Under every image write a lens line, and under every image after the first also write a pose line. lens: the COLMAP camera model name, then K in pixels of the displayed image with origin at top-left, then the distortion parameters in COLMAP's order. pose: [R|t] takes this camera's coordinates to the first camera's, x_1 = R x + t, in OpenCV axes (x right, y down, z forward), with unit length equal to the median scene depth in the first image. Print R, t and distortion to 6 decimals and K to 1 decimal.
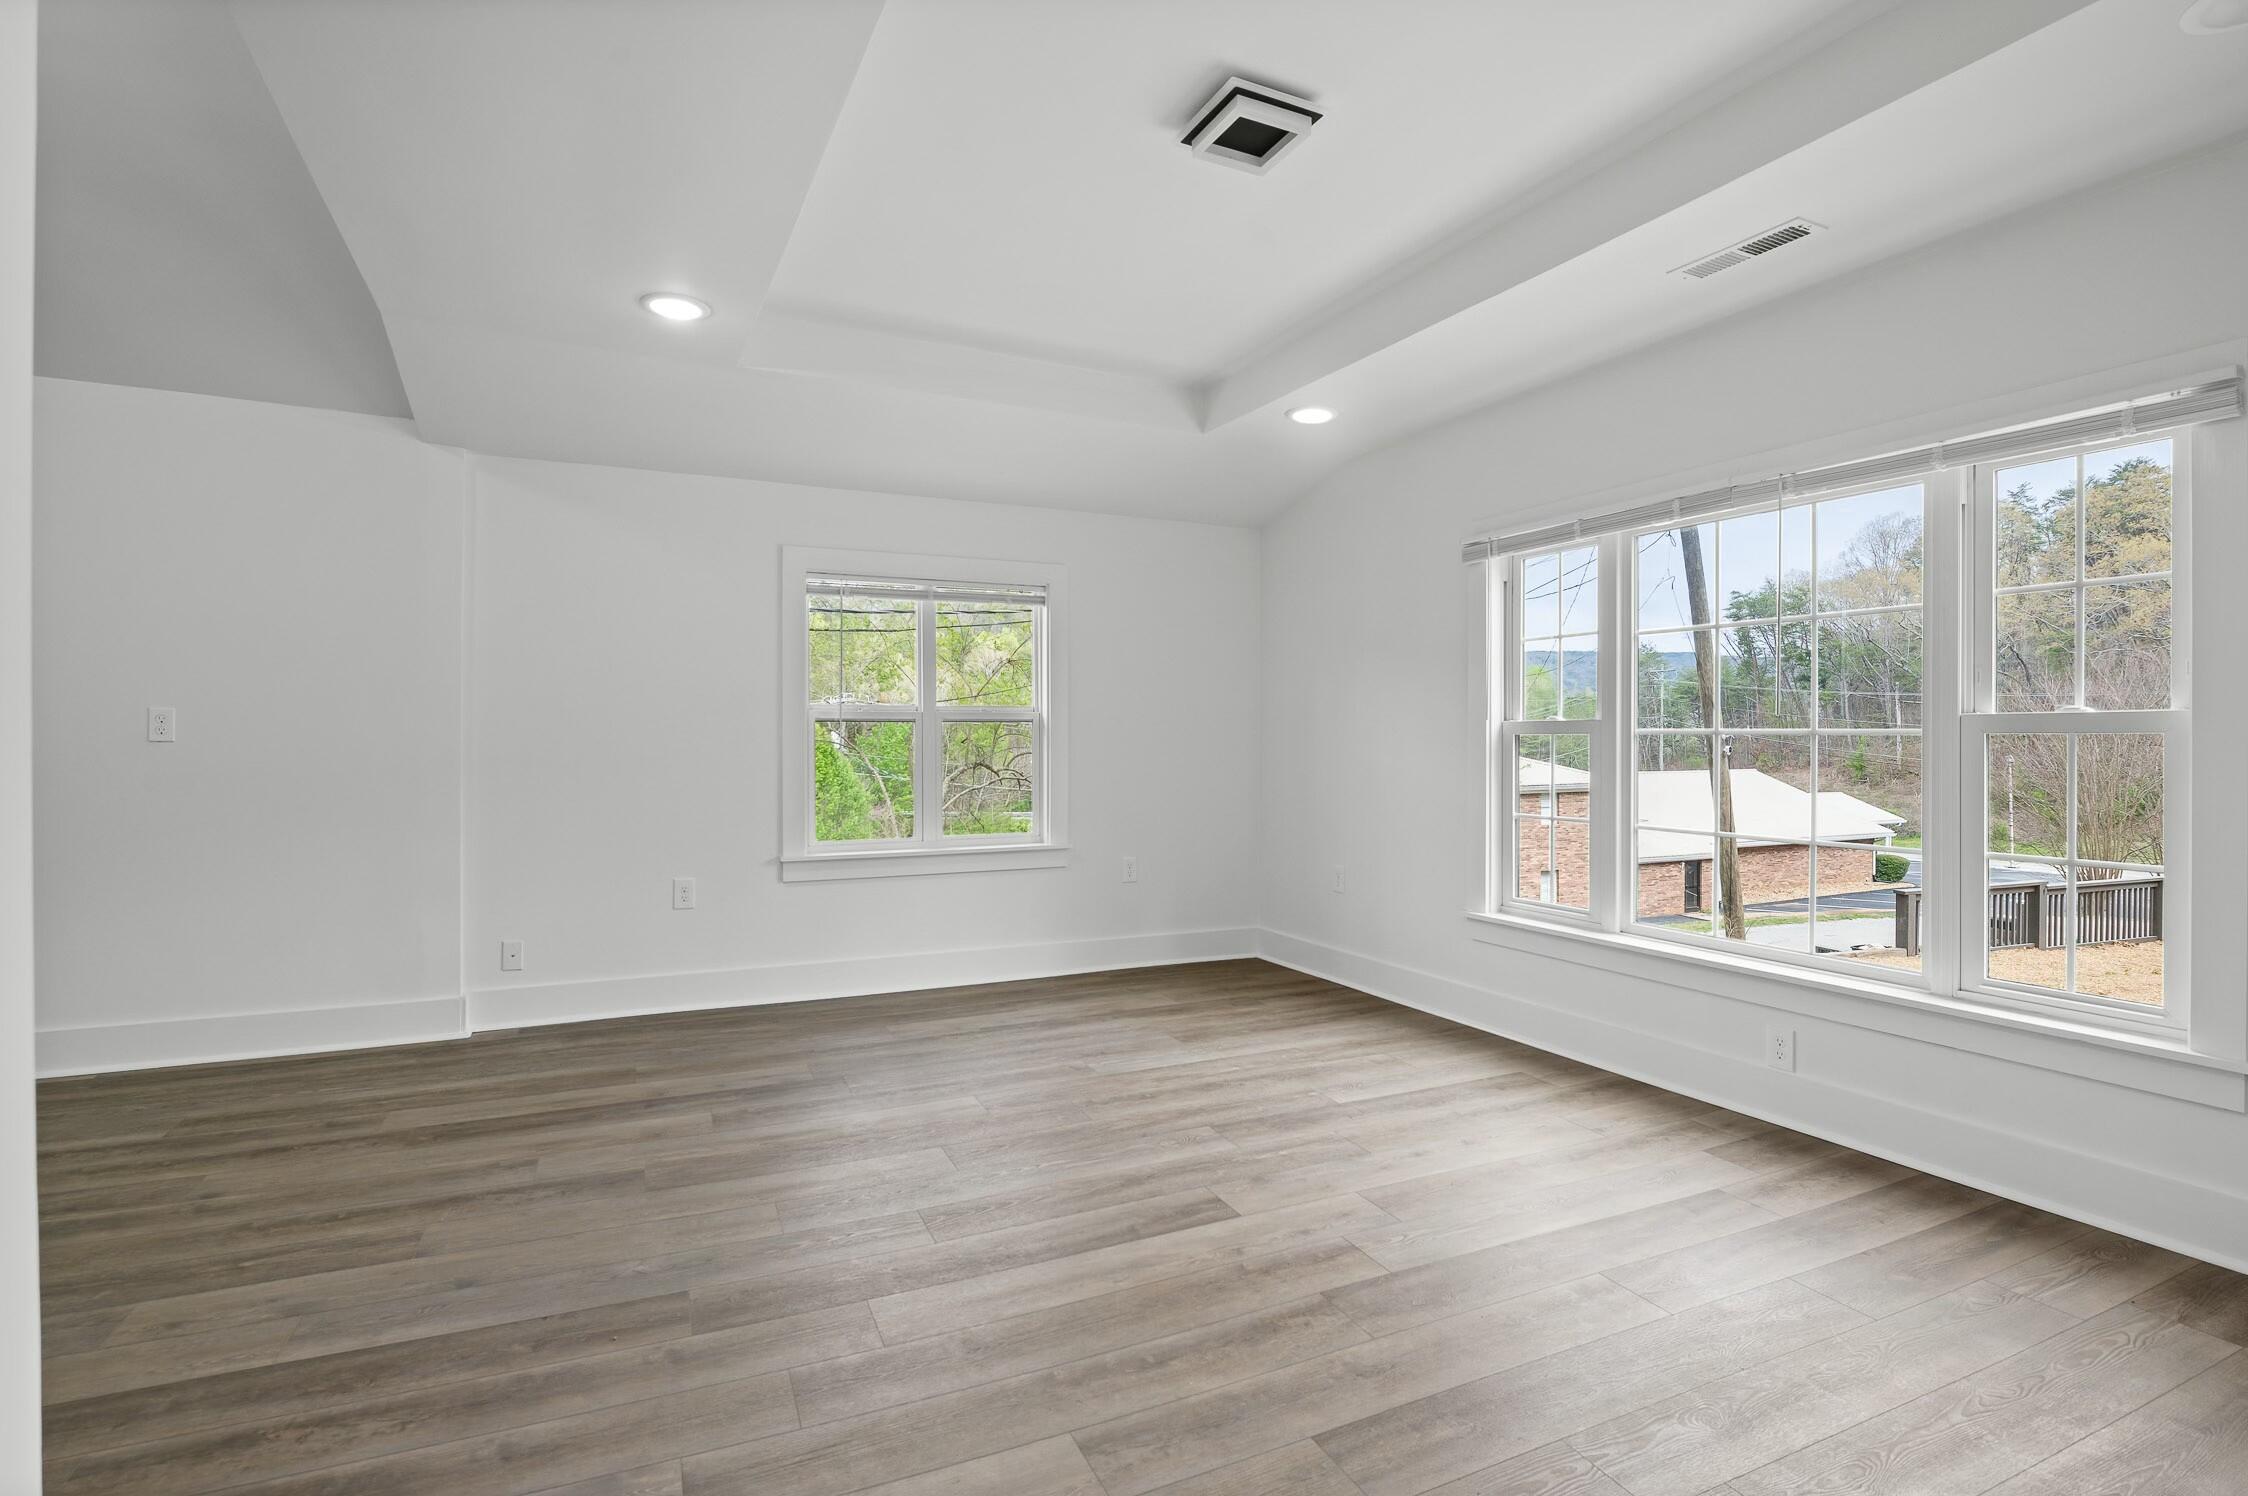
lens RADIAL K [[1045.5, 0, 1118.5], [0, 1045.5, 755.5], [0, 0, 1]] dist [-0.002795, -0.000665]
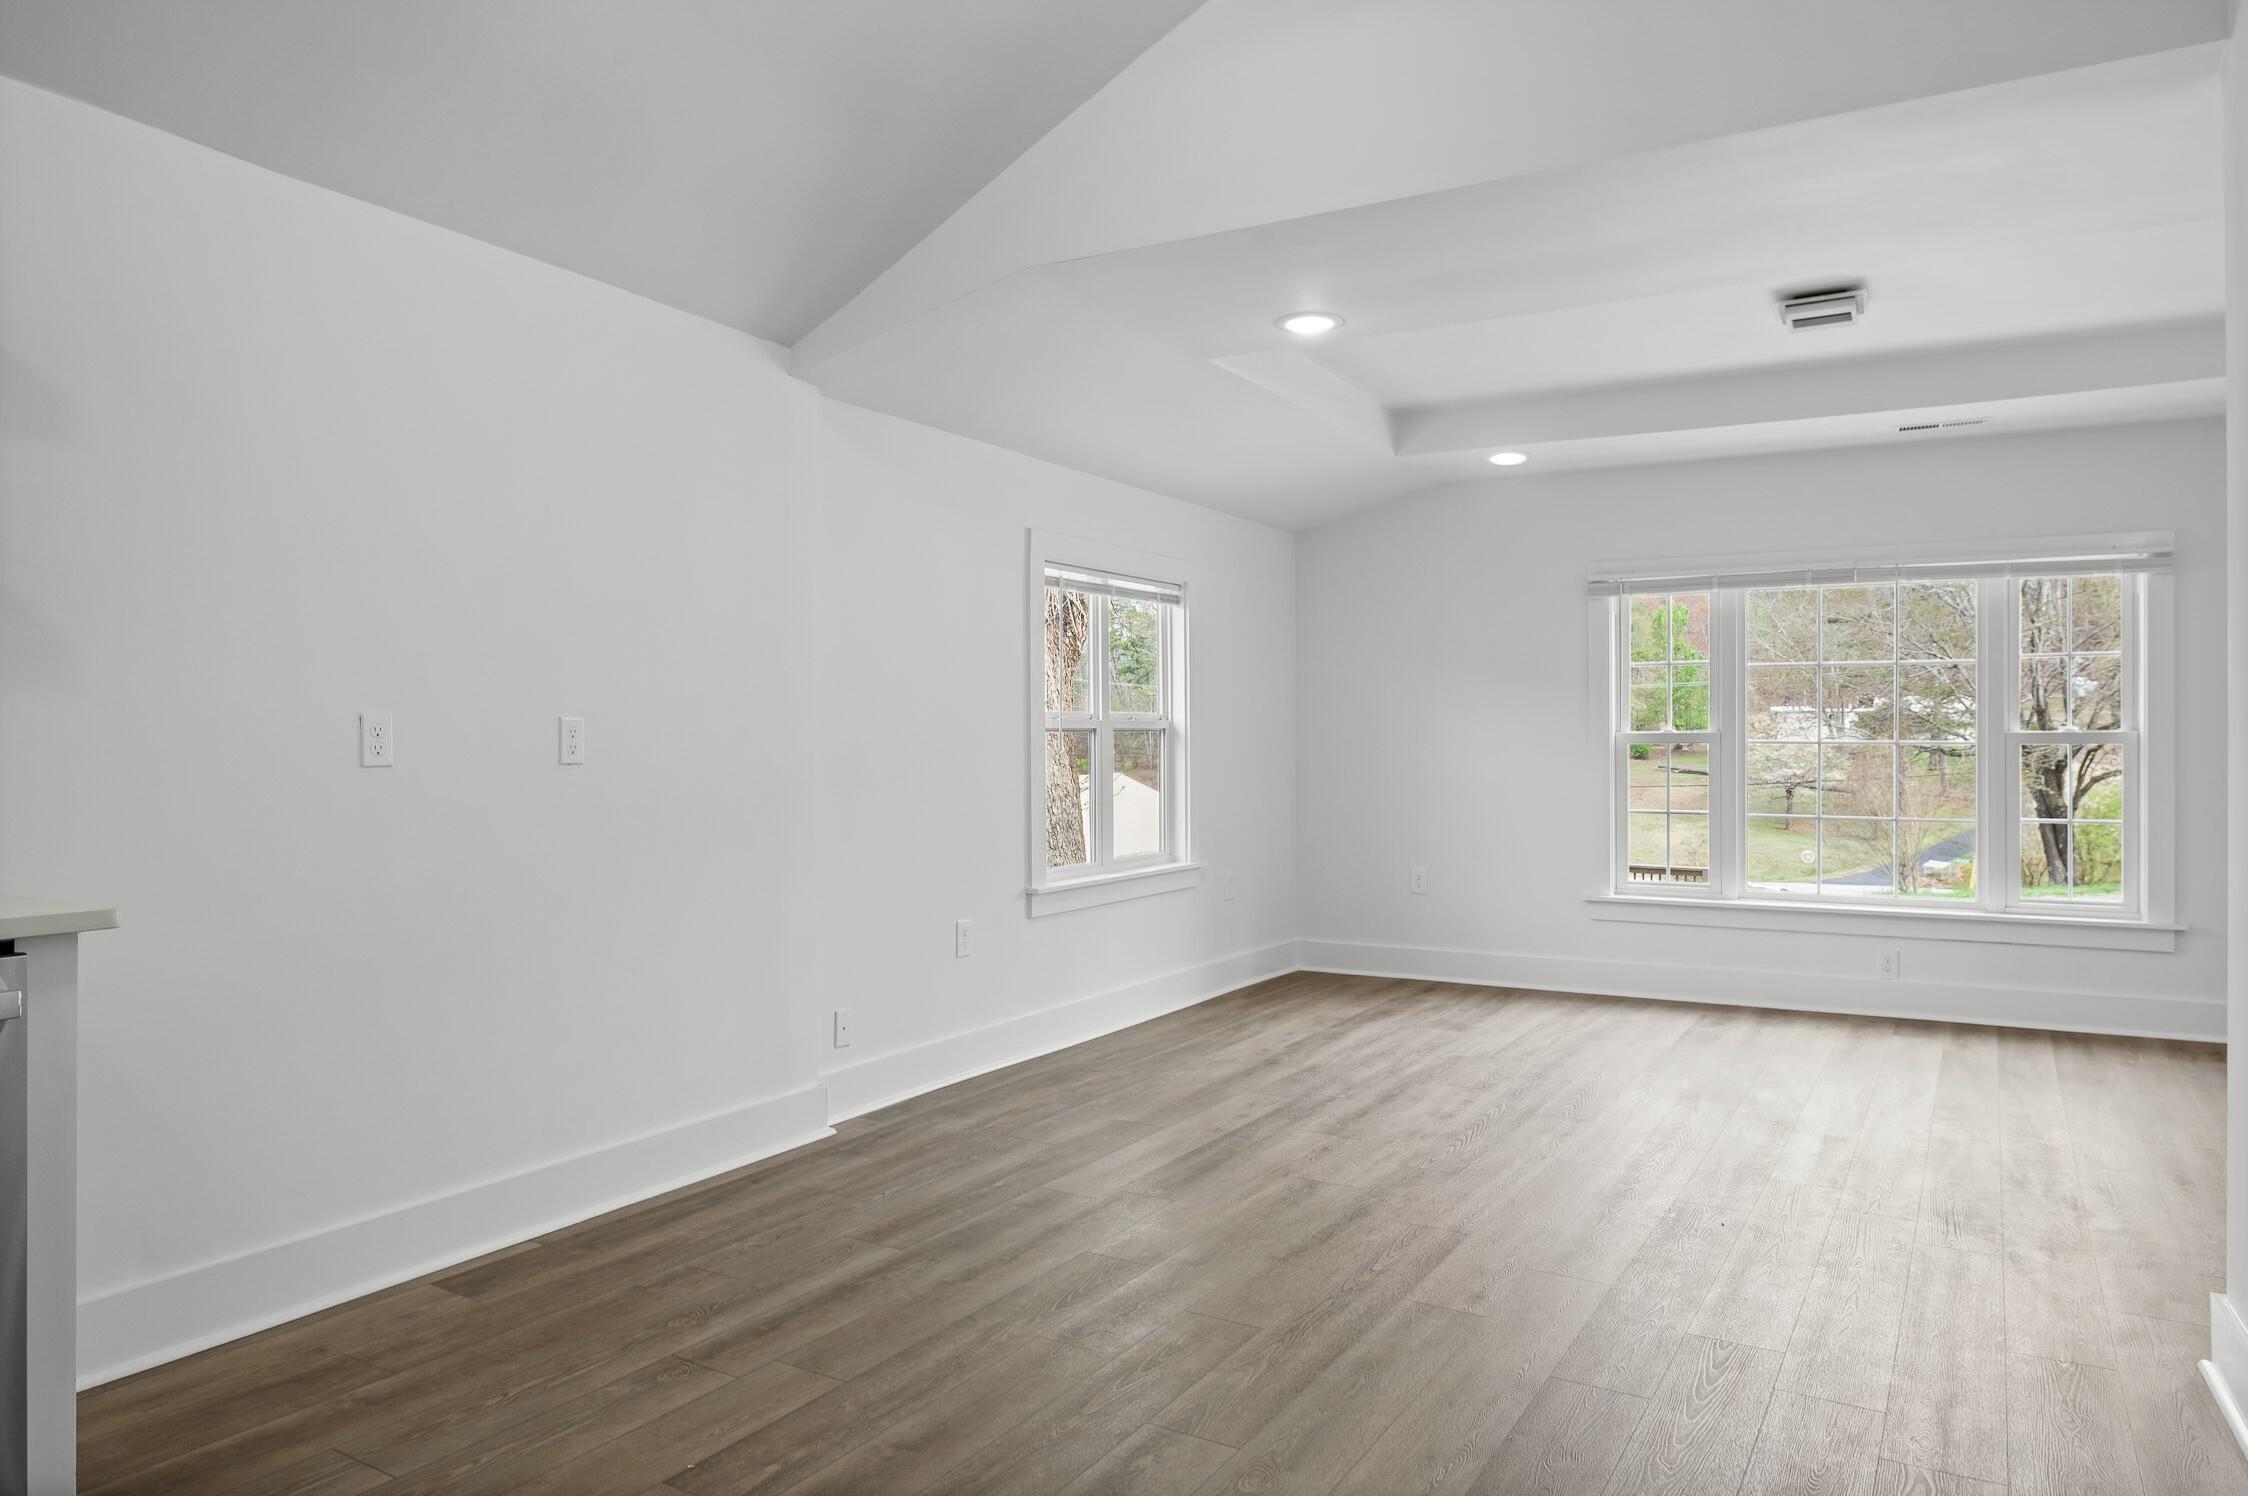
lens RADIAL K [[1396.8, 0, 1142.9], [0, 1396.8, 767.3], [0, 0, 1]] dist [-0.005525, -0.001501]
pose [[0.827454, -0.013809, 0.561363, -0.963043], [0.011141, 0.999905, 0.008174, -0.012940], [-0.561422, -0.000509, 0.827529, -0.008499]]
